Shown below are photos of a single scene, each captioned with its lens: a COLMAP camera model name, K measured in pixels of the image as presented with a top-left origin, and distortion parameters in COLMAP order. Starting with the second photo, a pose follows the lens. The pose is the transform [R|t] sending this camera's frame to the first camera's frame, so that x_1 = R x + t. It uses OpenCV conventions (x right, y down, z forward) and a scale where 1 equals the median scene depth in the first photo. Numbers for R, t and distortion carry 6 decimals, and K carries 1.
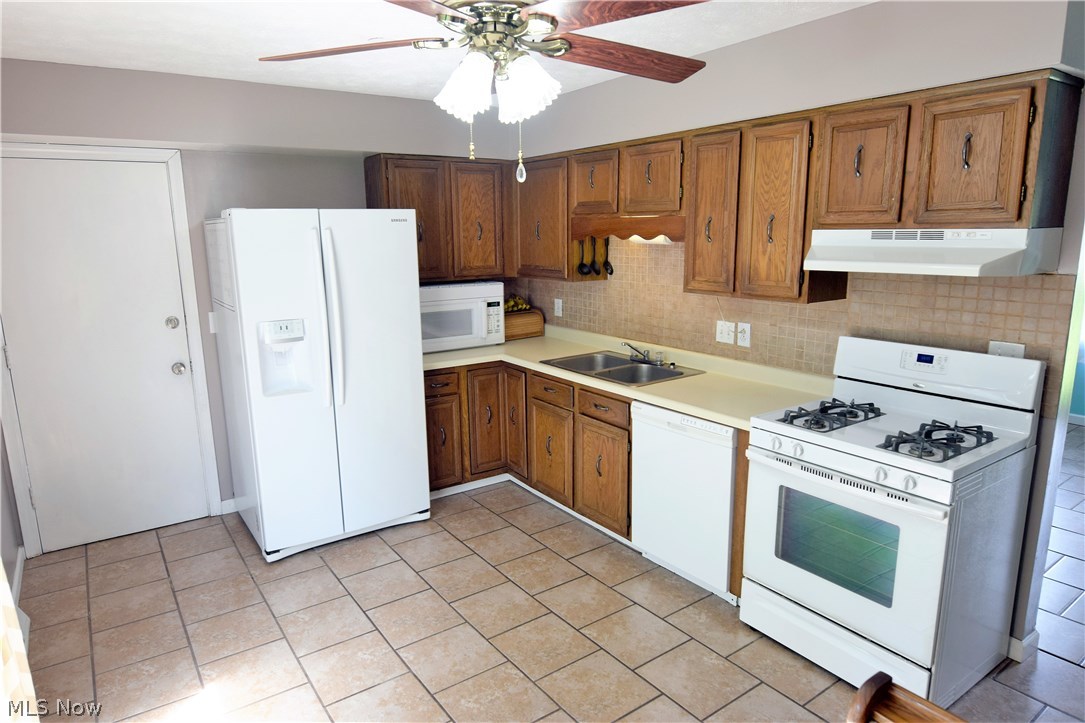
lens RADIAL K [[671.8, 0, 543.5], [0, 671.8, 365.3], [0, 0, 1]] dist [-0.008179, -0.009304]
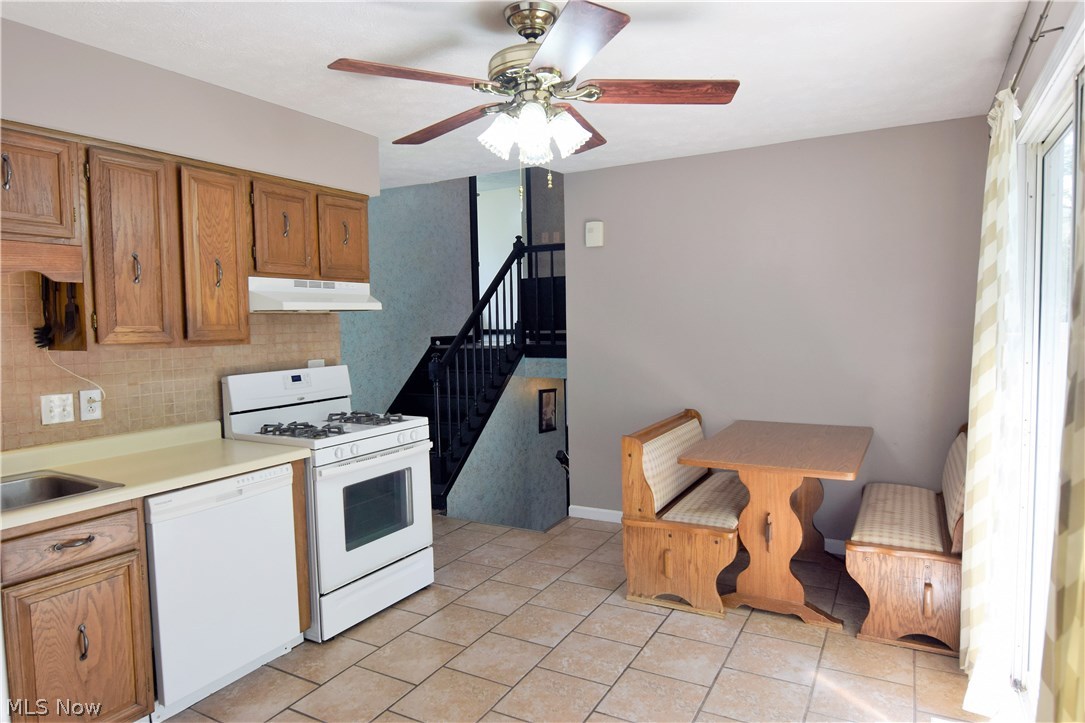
lens RADIAL K [[671.8, 0, 543.6], [0, 671.8, 361.7], [0, 0, 1]] dist [-0.008179, -0.009304]
pose [[-0.443345, -0.028998, 0.895882, -0.781275], [0.204629, 0.969809, 0.132656, -0.110153], [-0.872681, 0.242136, -0.424026, 1.046423]]
